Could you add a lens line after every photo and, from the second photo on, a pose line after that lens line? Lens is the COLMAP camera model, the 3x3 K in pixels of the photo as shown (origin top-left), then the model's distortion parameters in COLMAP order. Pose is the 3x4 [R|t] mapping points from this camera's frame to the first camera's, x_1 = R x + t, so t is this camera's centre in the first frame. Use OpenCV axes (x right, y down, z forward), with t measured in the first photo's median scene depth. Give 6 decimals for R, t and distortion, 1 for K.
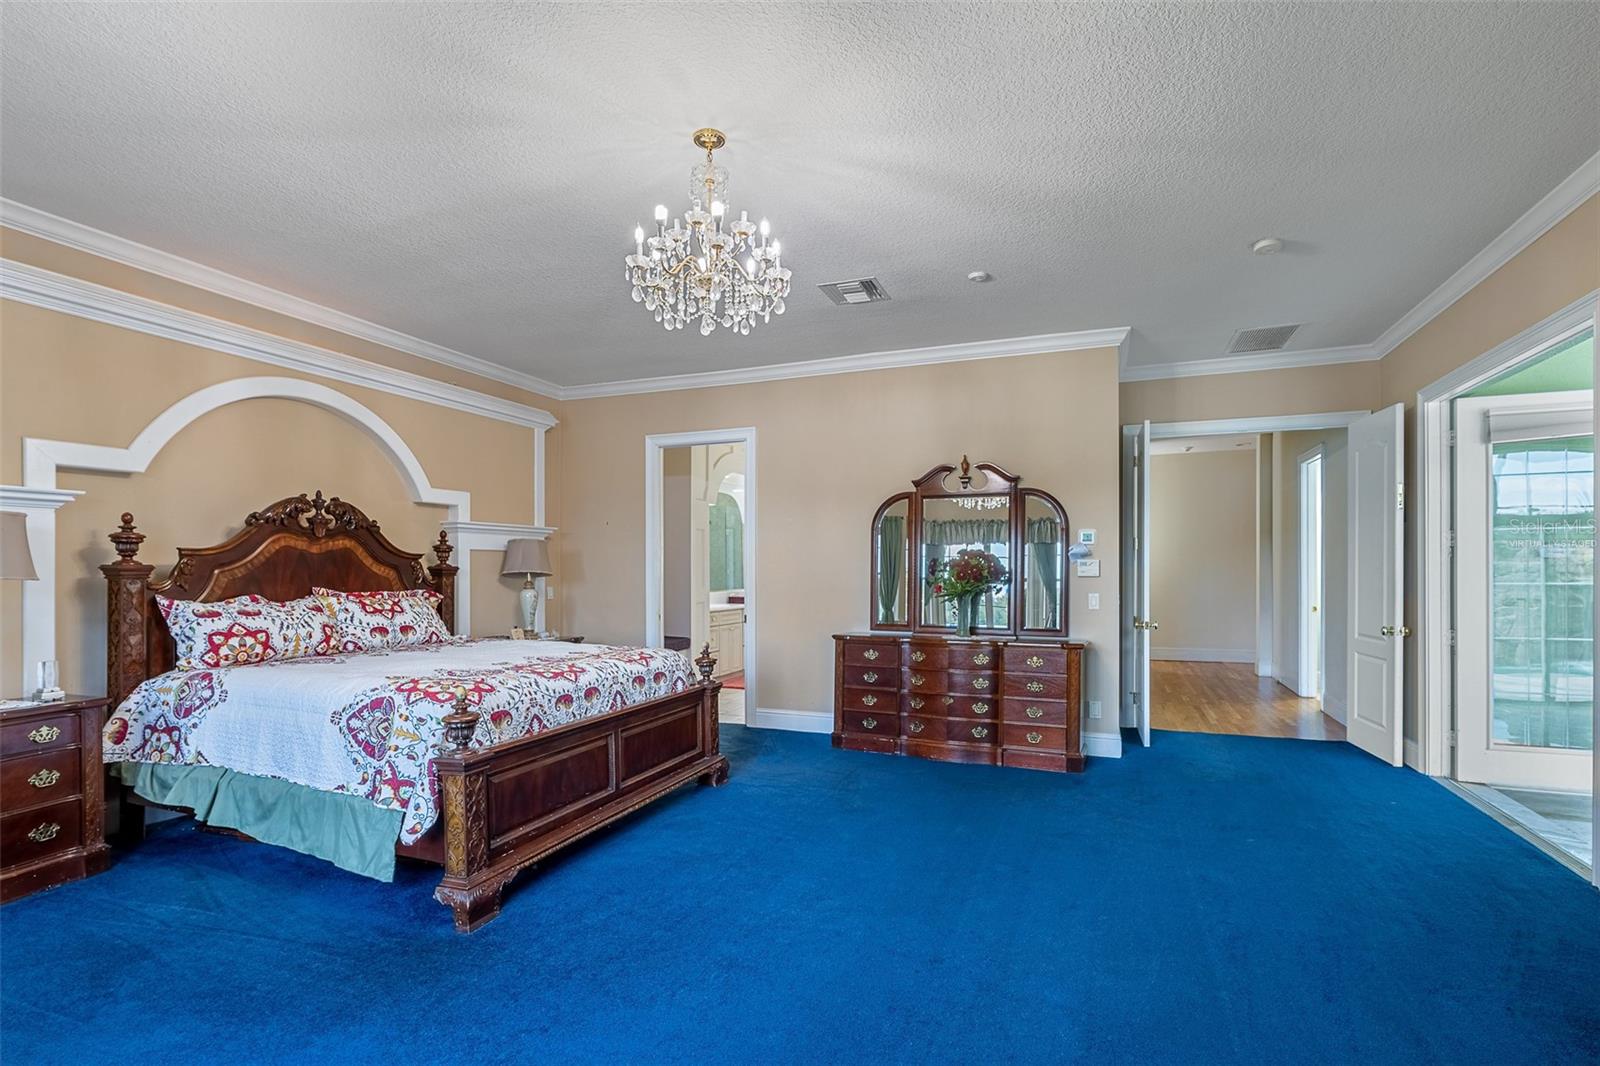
lens RADIAL K [[809.8, 0, 796.4], [0, 809.8, 549.3], [0, 0, 1]] dist [-0.000555, -0.000393]
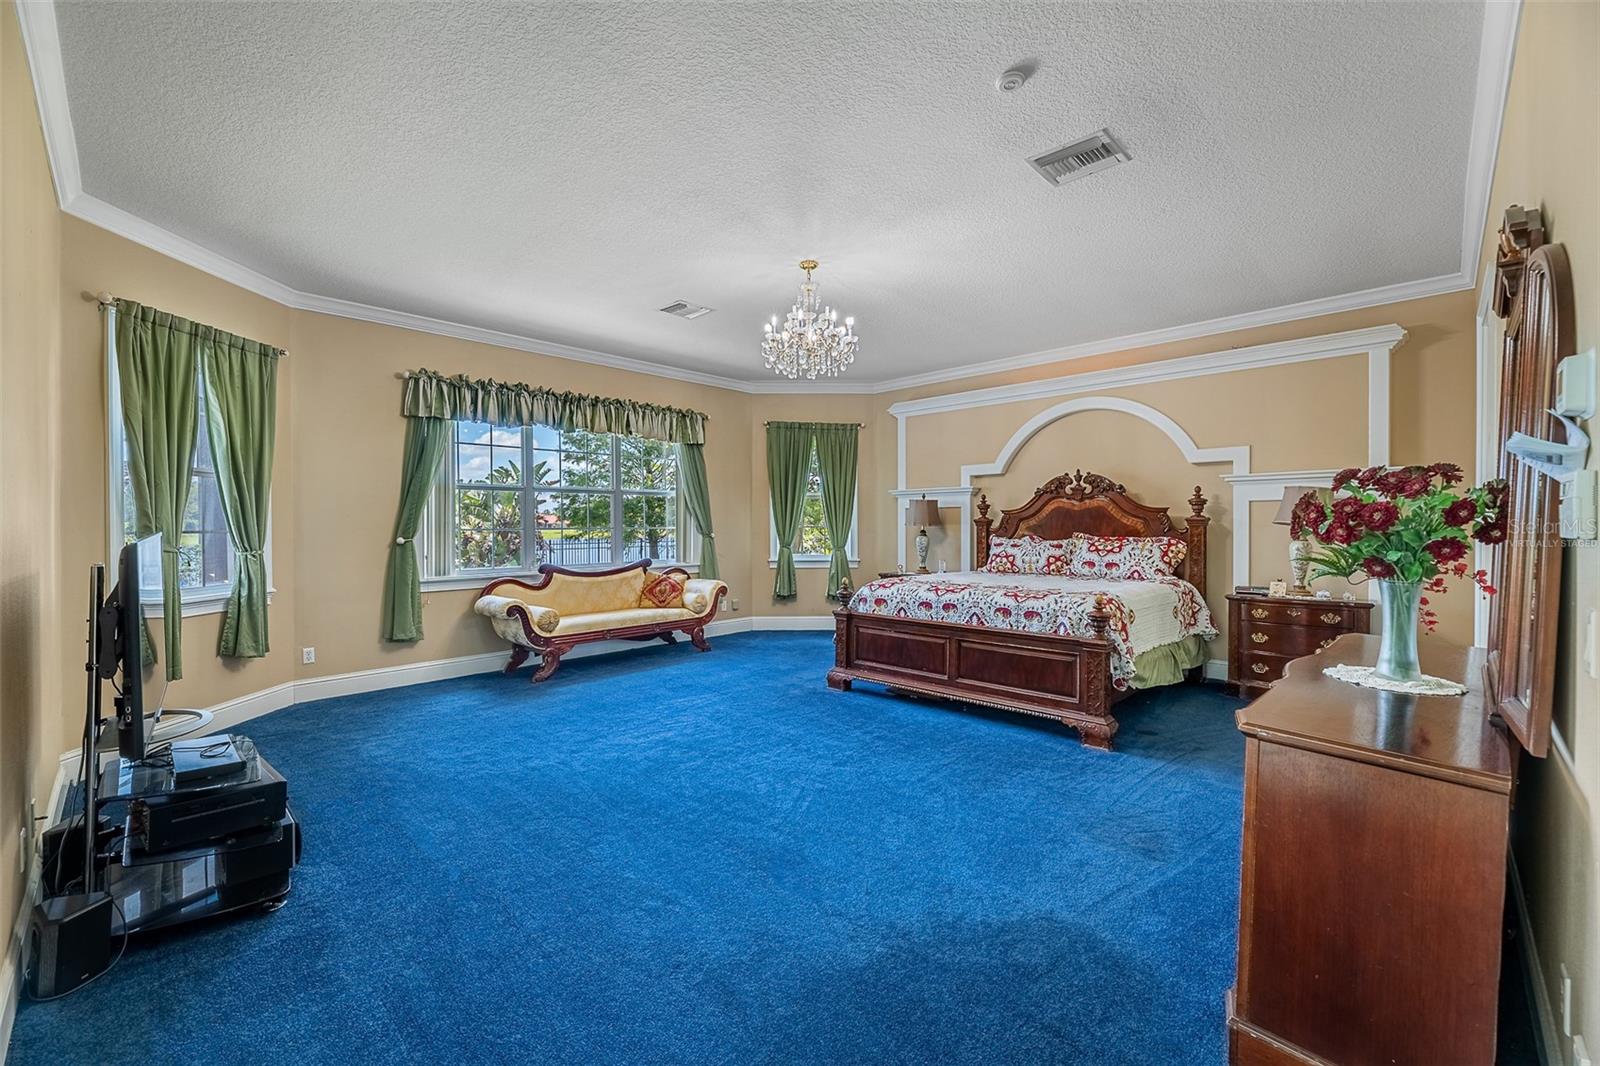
lens RADIAL K [[660.6, 0, 800.0], [0, 660.6, 533.0], [0, 0, 1]] dist [0.000589, 0.000131]
pose [[-0.405563, 0.013572, -0.913966, 0.811496], [0.025309, 0.999673, 0.003614, 0.031827], [0.913716, -0.021665, -0.405774, 1.093408]]
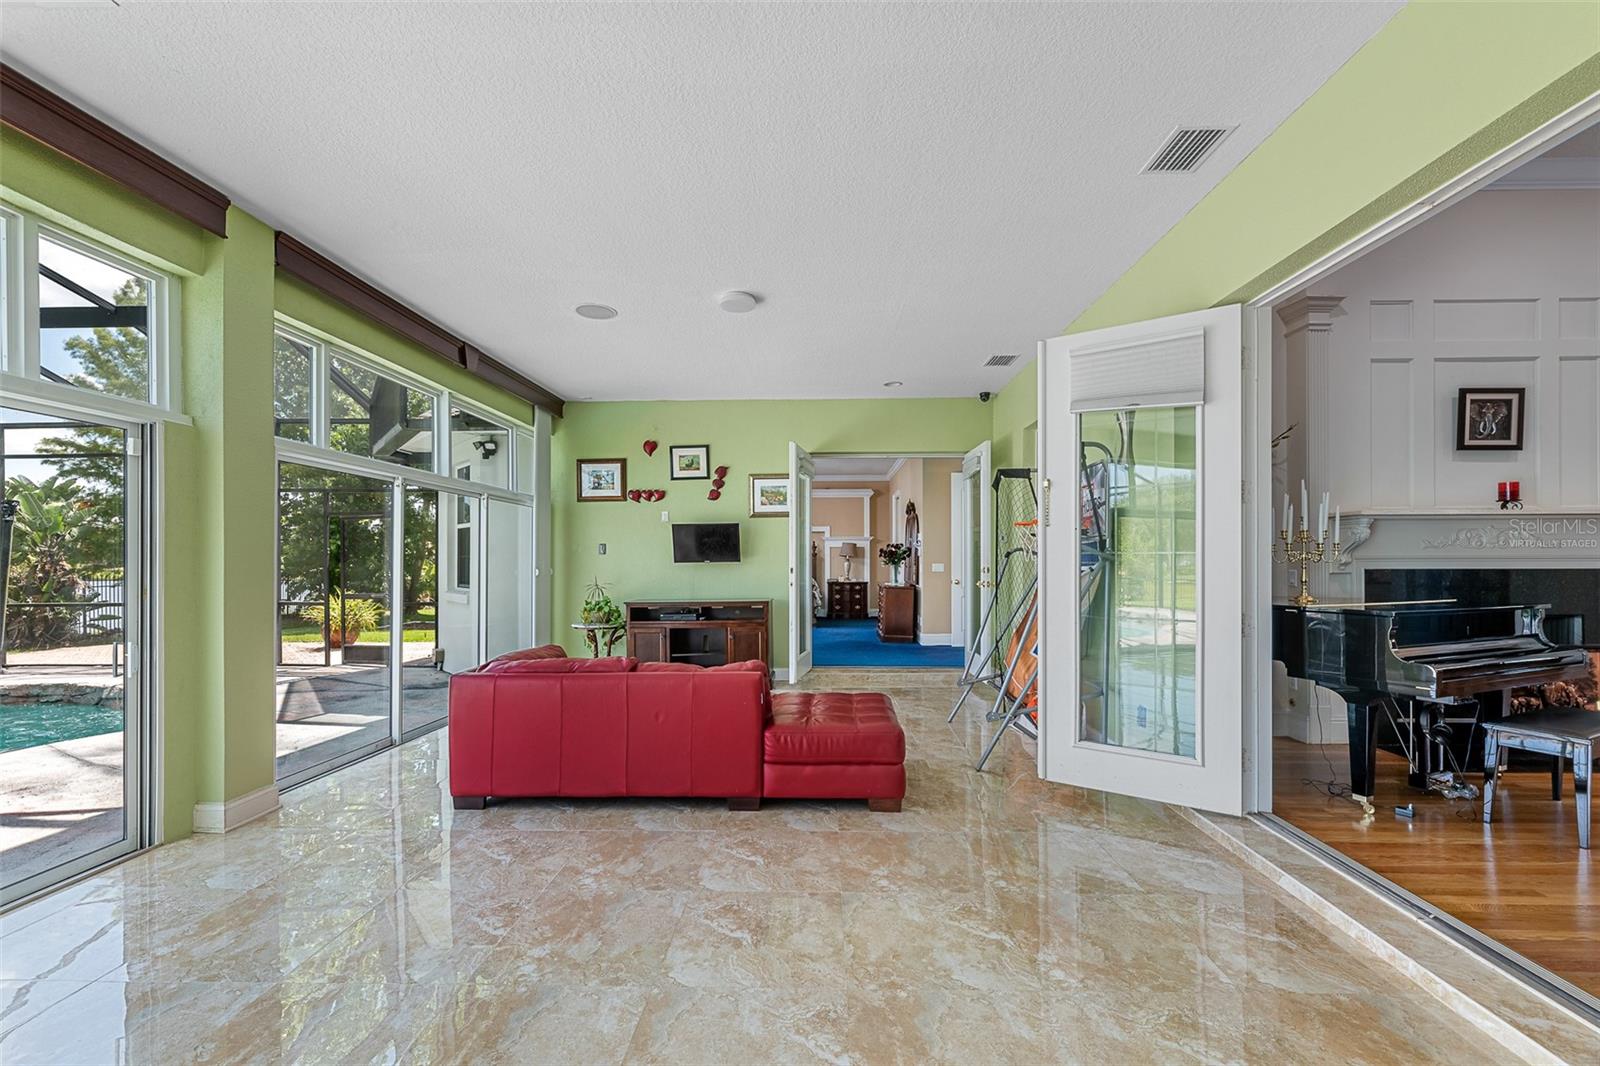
lens RADIAL K [[664.0, 0, 799.1], [0, 664.0, 558.8], [0, 0, 1]] dist [-0.000128, 0.000025]
pose [[0.300800, 0.000172, -0.953687, 2.299838], [0.023511, 0.999695, 0.007595, 0.027465], [0.953397, -0.024707, 0.300705, 0.293313]]
